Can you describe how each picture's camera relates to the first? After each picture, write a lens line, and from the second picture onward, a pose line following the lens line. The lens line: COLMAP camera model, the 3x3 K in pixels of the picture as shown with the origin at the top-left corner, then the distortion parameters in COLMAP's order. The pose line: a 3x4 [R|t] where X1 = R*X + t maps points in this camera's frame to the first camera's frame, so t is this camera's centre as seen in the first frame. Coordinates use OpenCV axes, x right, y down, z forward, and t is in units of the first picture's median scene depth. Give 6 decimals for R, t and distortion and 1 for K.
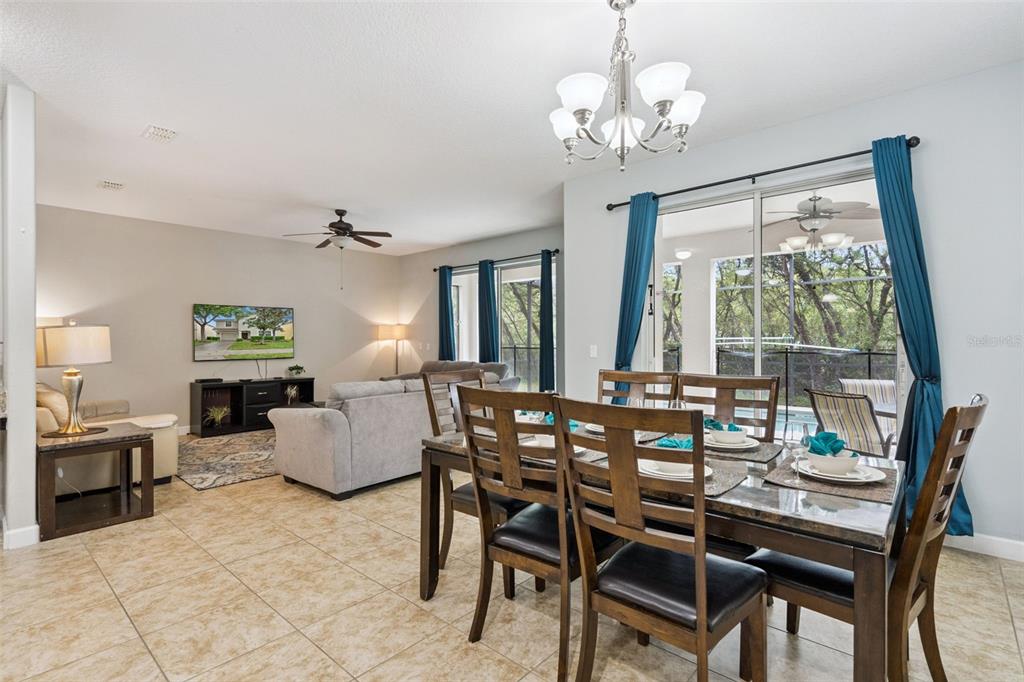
lens RADIAL K [[486.3, 0, 512.0], [0, 486.3, 341.0], [0, 0, 1]] dist [0.001623, 0.000611]
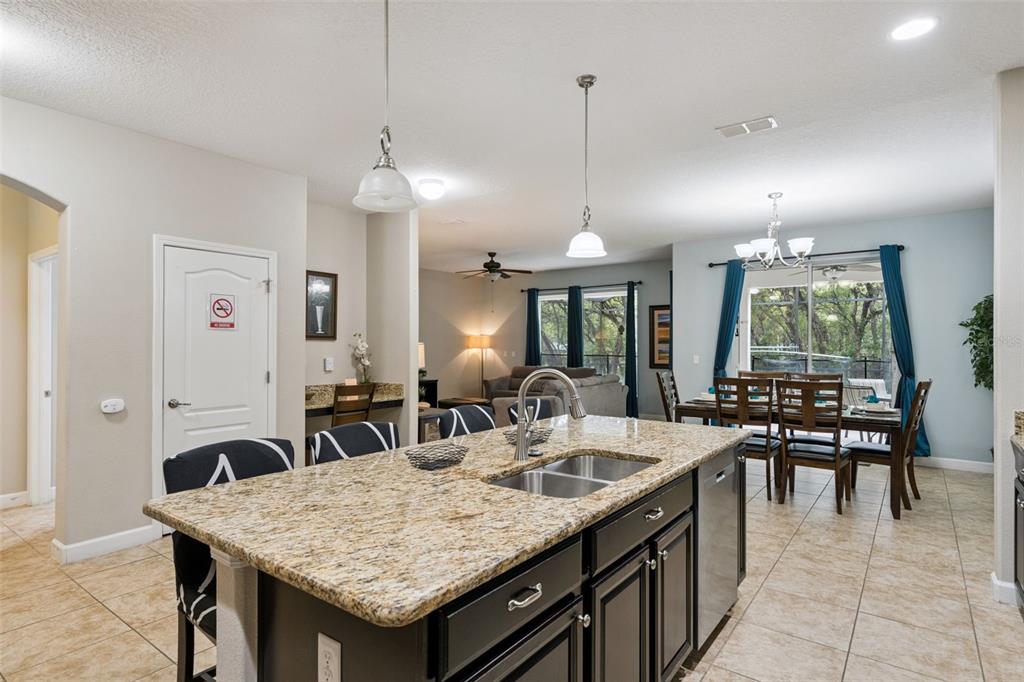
lens RADIAL K [[533.5, 0, 512.0], [0, 533.5, 341.0], [0, 0, 1]] dist [-0.003005, -0.001217]
pose [[0.996798, 0.003804, 0.079876, -0.380000], [-0.003350, 0.999977, -0.005823, -0.017870], [-0.079897, 0.005537, 0.996788, -0.420842]]
